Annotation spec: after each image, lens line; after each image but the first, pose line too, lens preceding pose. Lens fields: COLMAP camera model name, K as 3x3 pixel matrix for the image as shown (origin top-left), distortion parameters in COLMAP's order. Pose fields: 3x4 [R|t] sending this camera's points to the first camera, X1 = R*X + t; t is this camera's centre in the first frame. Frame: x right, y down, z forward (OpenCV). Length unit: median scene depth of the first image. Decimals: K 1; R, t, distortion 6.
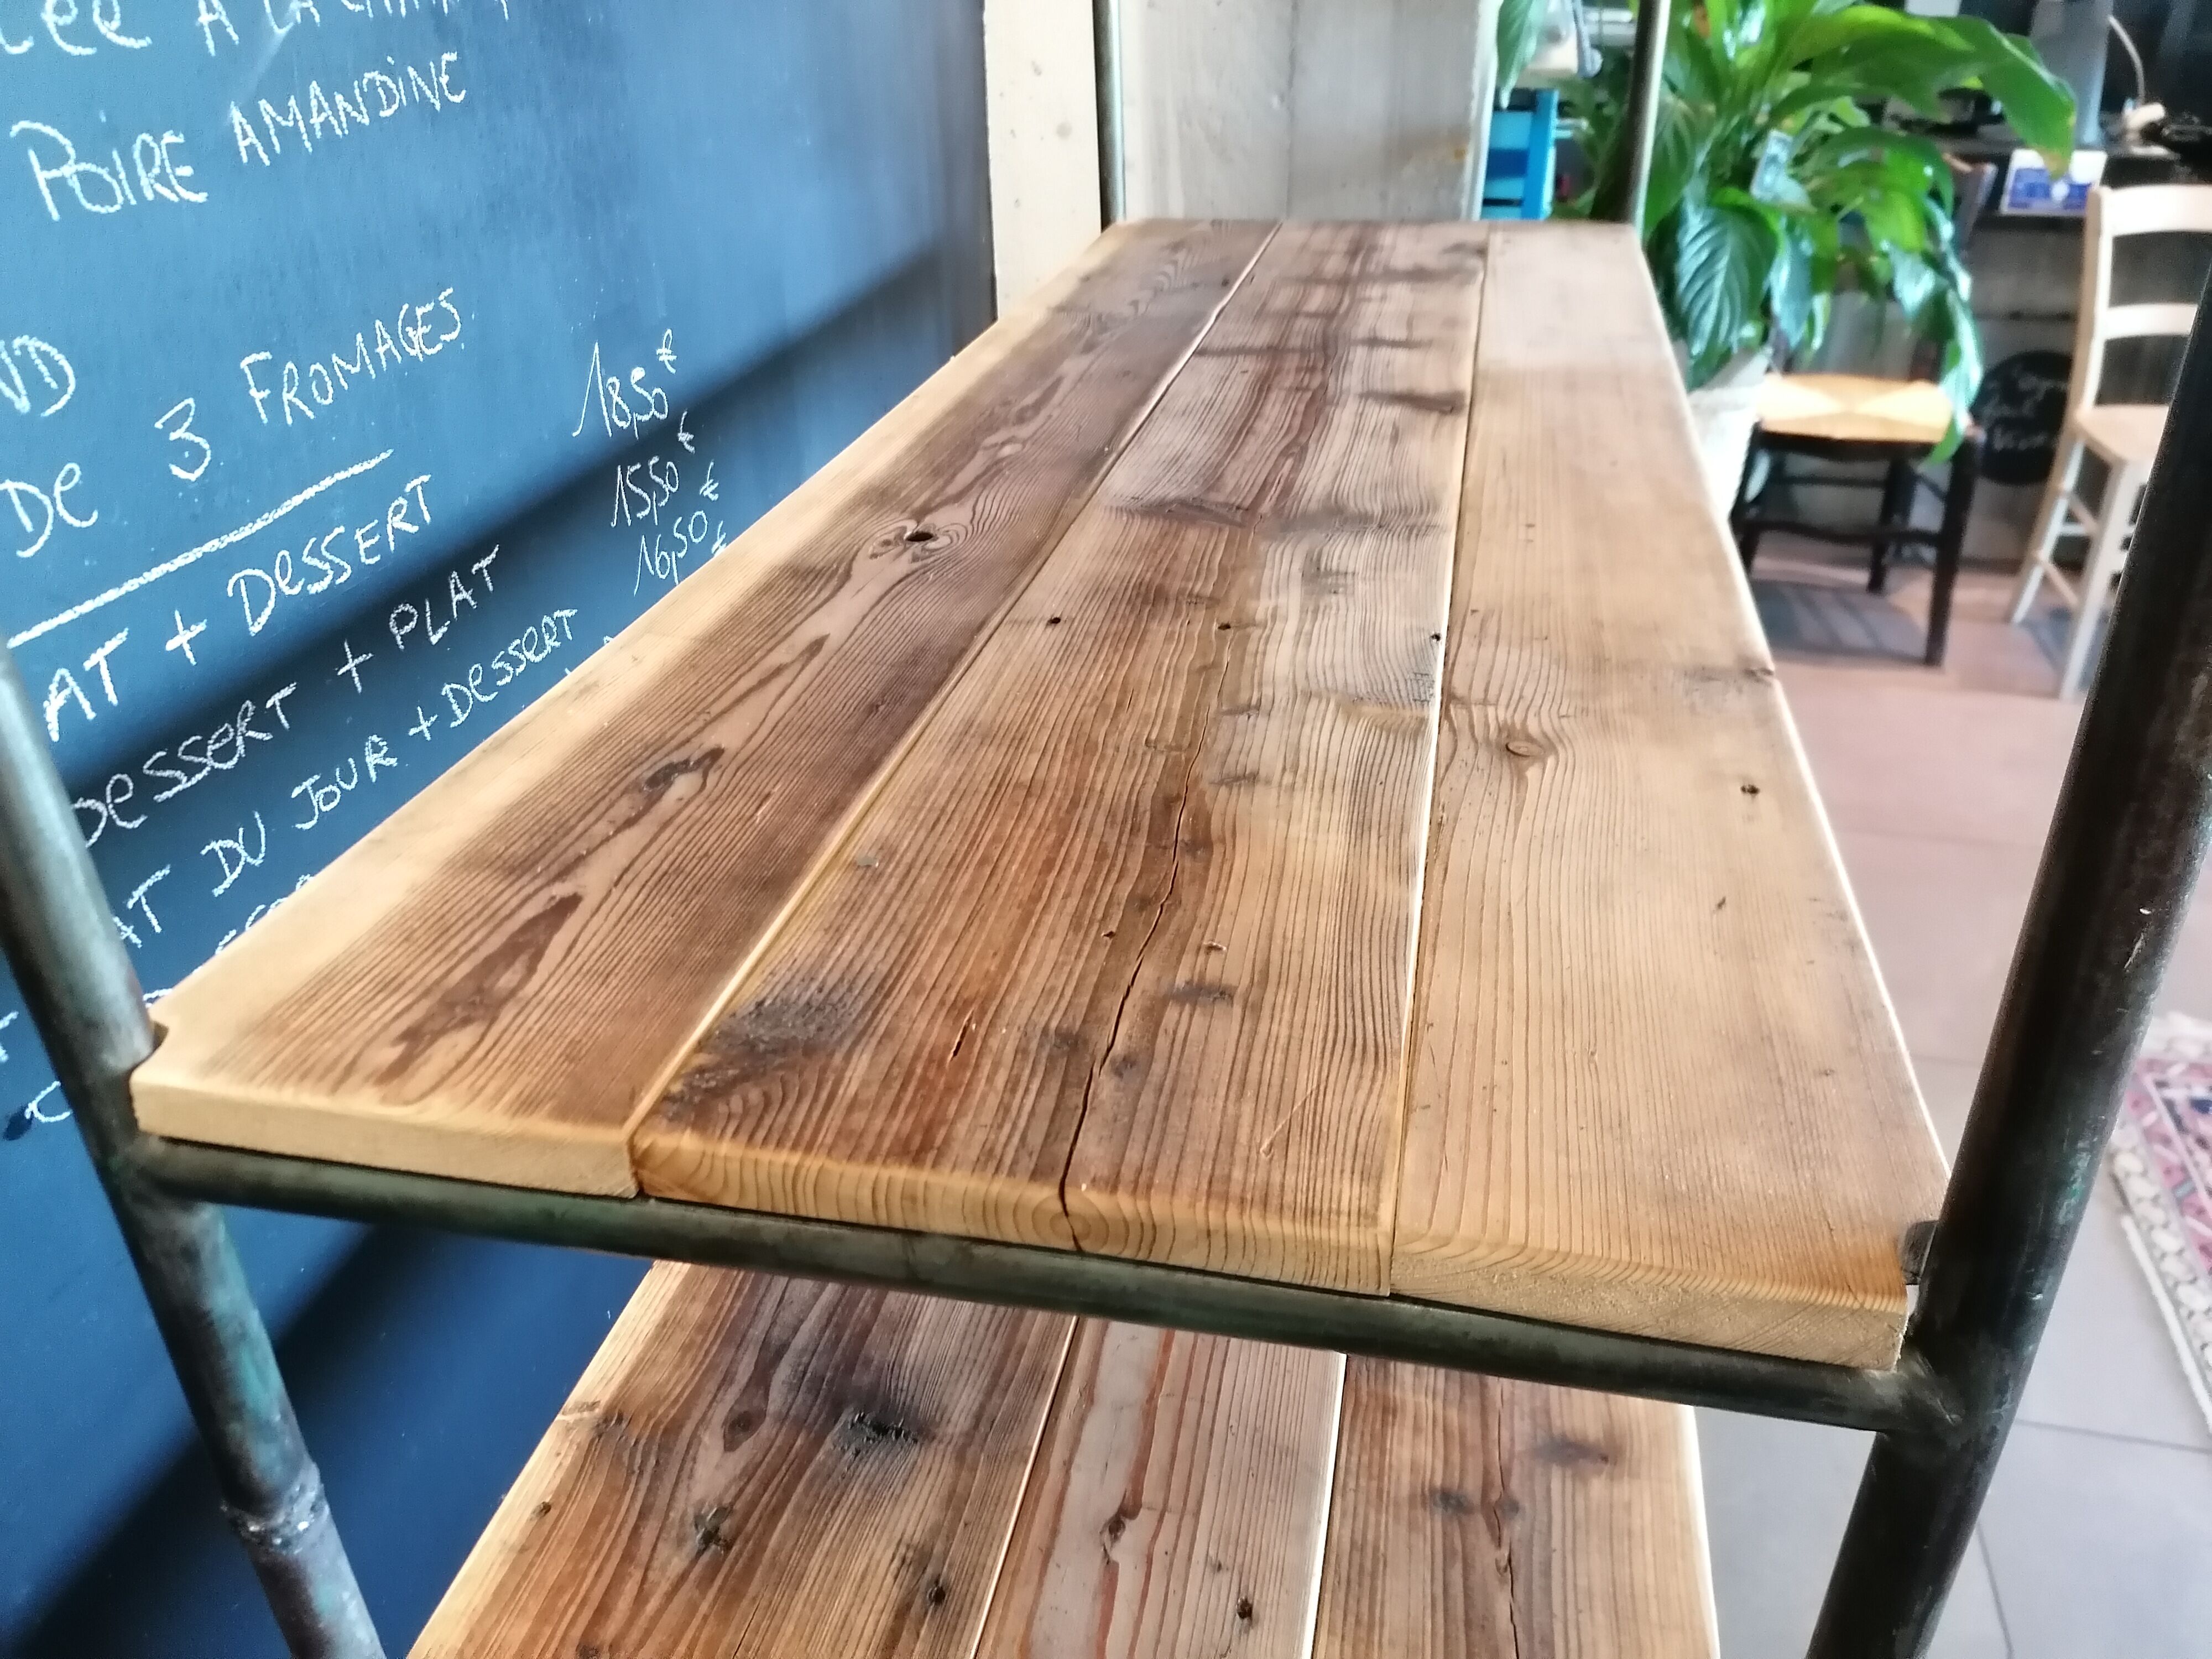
lens RADIAL K [[1658.3, 0, 1119.8], [0, 1658.3, 829.6], [0, 0, 1]] dist [0.099835, -0.130788]
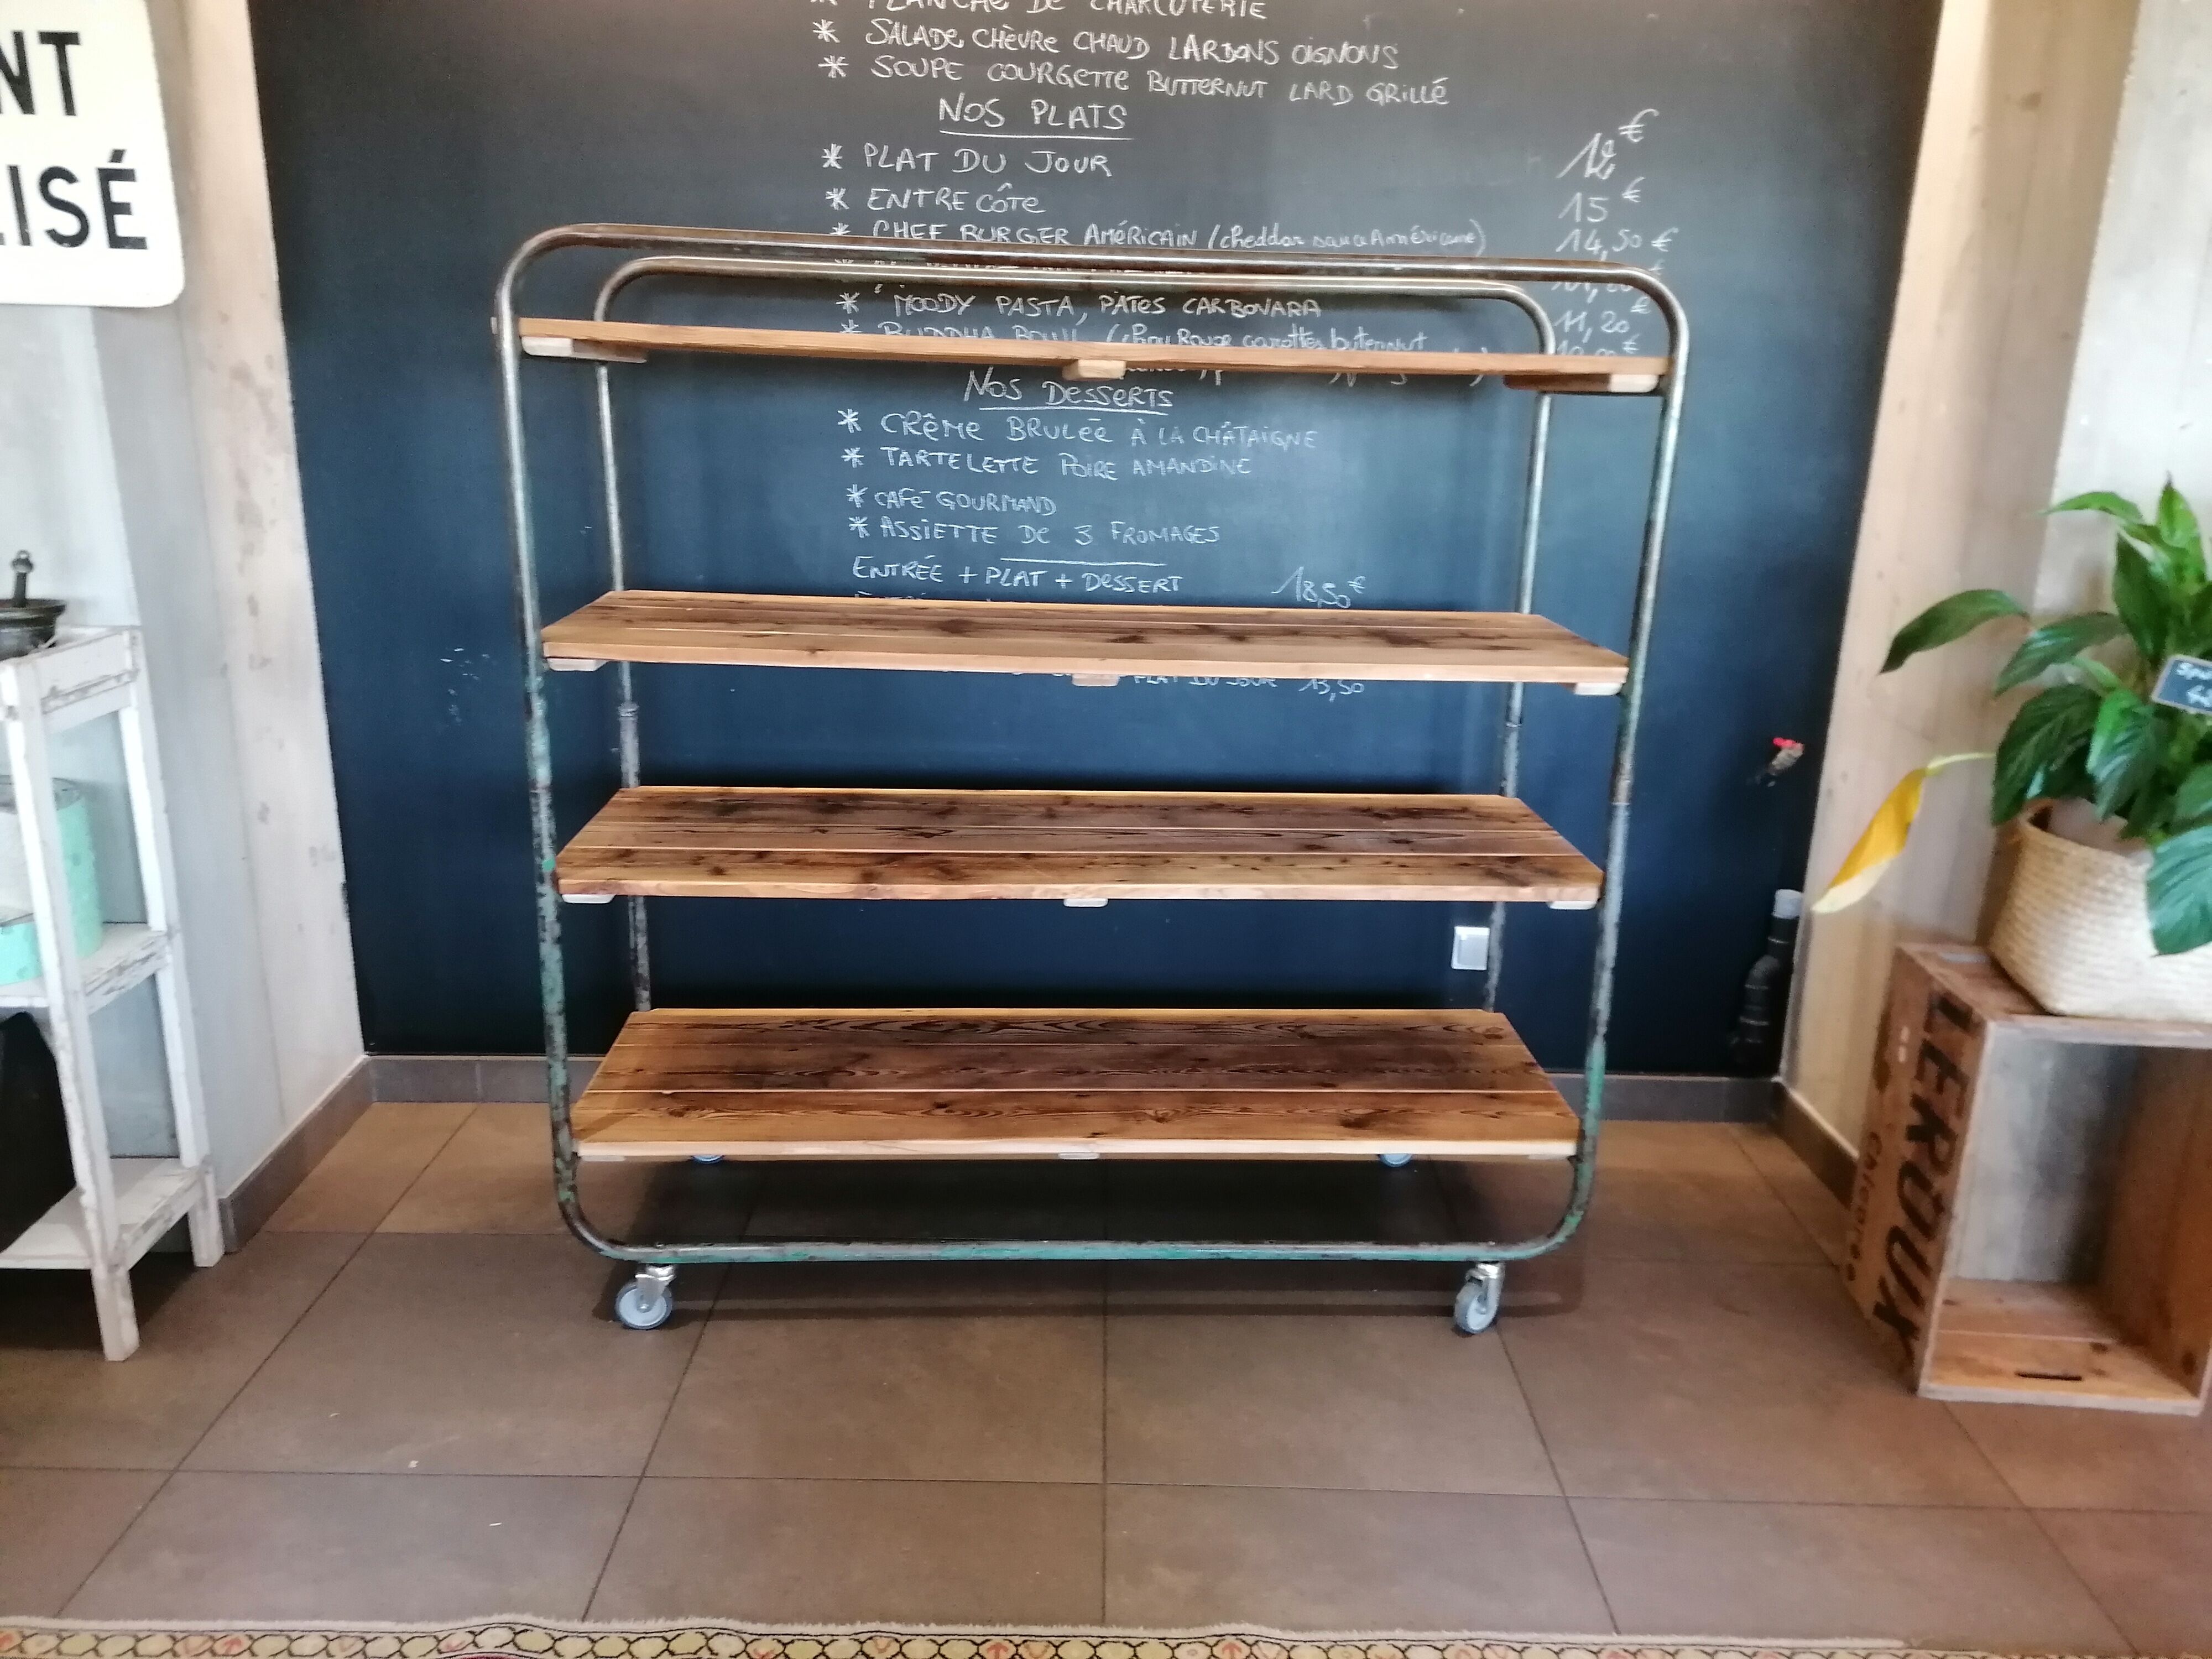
lens RADIAL K [[1658.3, 0, 1105.1], [0, 1658.3, 826.0], [0, 0, 1]] dist [0.099835, -0.130788]
pose [[0.210861, 0.287392, -0.934314, 2.761227], [-0.506305, 0.849715, 0.147104, -0.212330], [0.836178, 0.442029, 0.324680, 0.079652]]
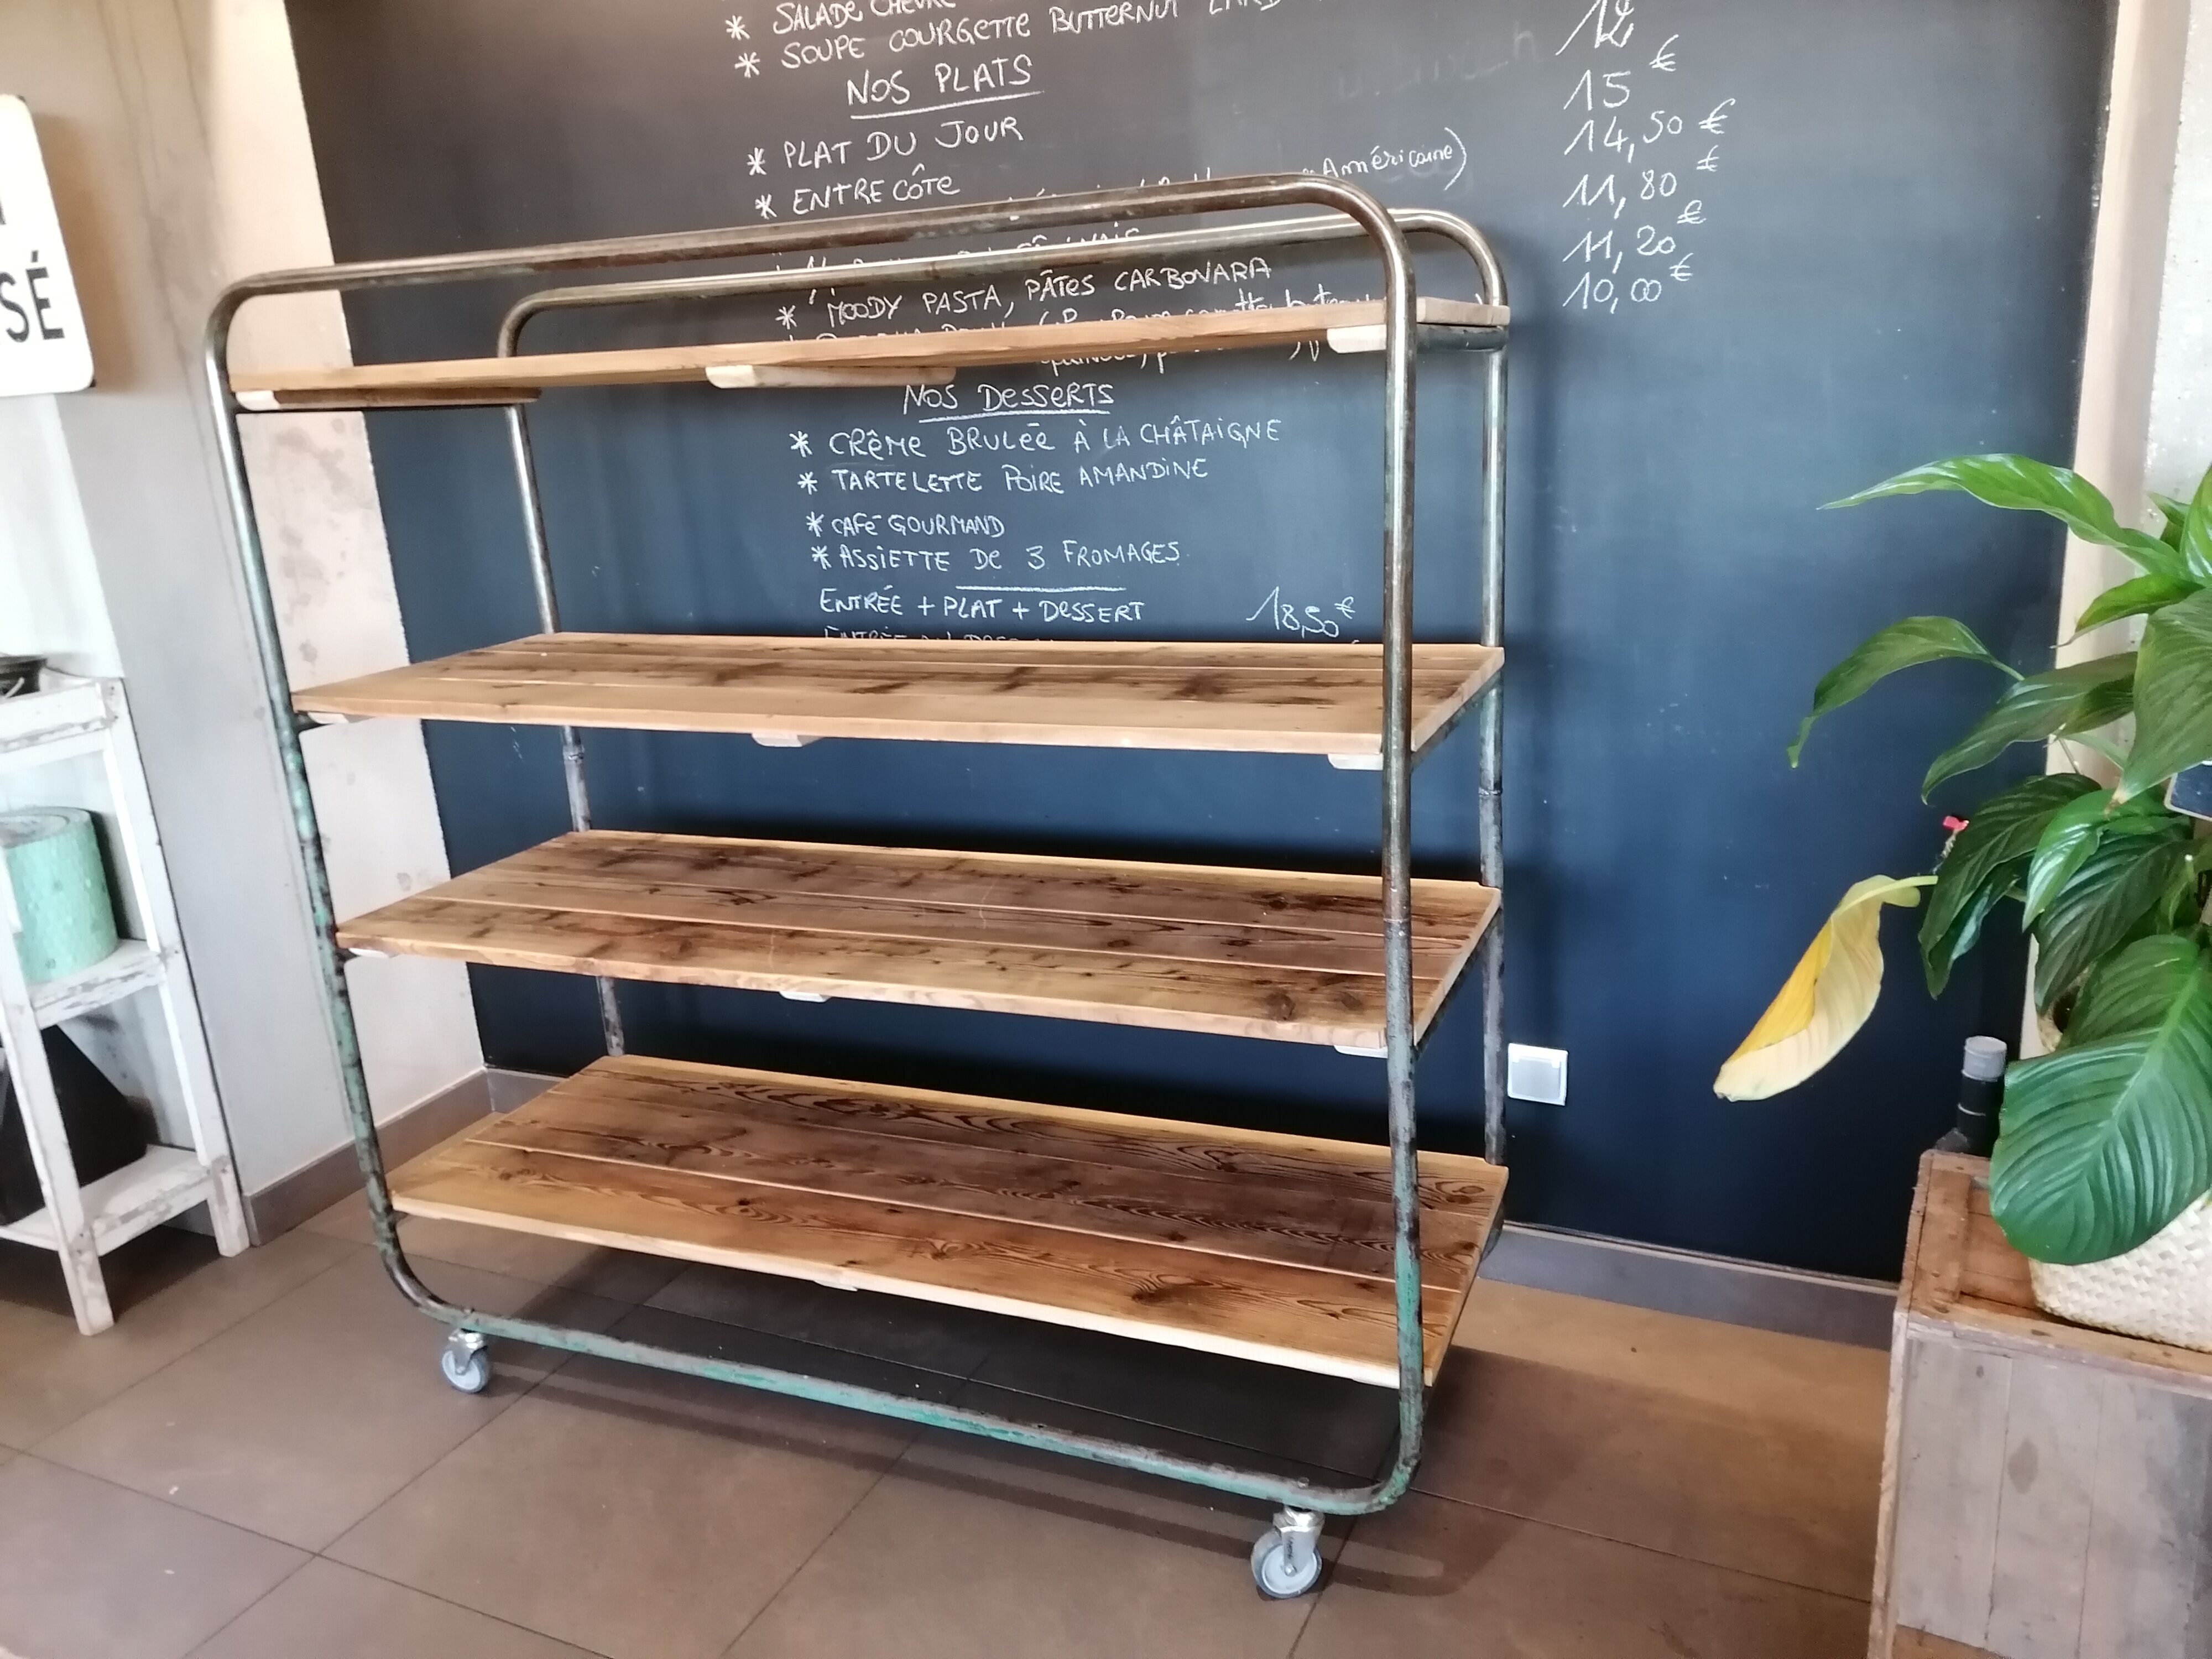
lens RADIAL K [[1658.3, 0, 1105.0], [0, 1658.3, 826.0], [0, 0, 1]] dist [0.099835, -0.130788]
pose [[-0.232966, 0.288876, -0.928589, 2.273022], [-0.419578, 0.831559, 0.363955, -0.899167], [0.877315, 0.474405, -0.072519, 1.382649]]
